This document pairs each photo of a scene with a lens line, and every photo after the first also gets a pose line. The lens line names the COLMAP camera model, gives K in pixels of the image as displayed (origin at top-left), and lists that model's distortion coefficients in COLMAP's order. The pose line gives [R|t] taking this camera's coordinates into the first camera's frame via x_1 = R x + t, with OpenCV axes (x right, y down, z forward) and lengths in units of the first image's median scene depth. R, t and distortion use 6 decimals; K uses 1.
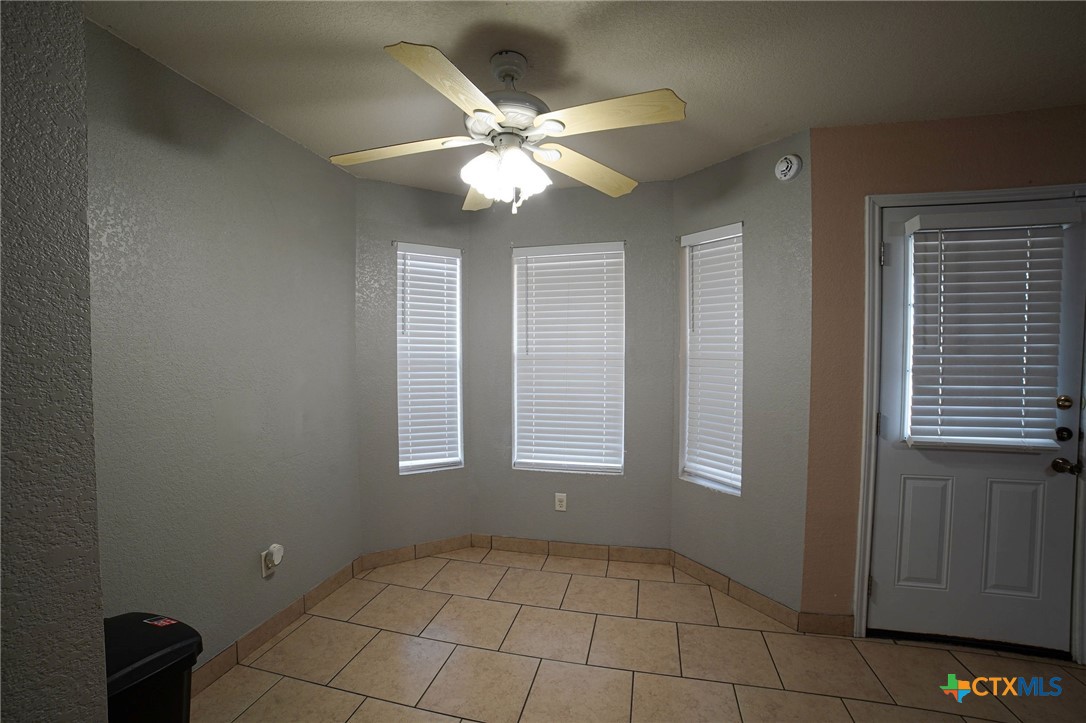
lens RADIAL K [[453.0, 0, 545.8], [0, 453.0, 364.6], [0, 0, 1]] dist [-0.110776, 0.037907]
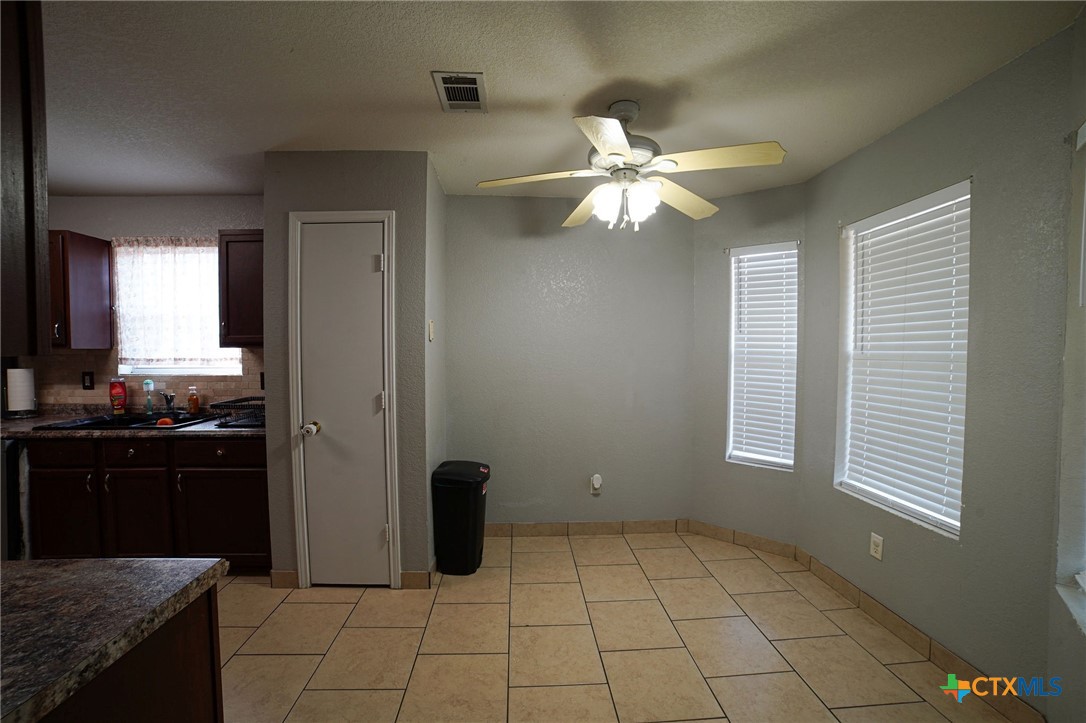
lens RADIAL K [[453.0, 0, 545.8], [0, 453.0, 364.6], [0, 0, 1]] dist [-0.110776, 0.037907]
pose [[0.283141, 0.035598, -0.958417, 0.567348], [-0.031192, 0.999124, 0.027894, -0.006435], [0.958571, 0.021997, 0.284003, 0.250206]]
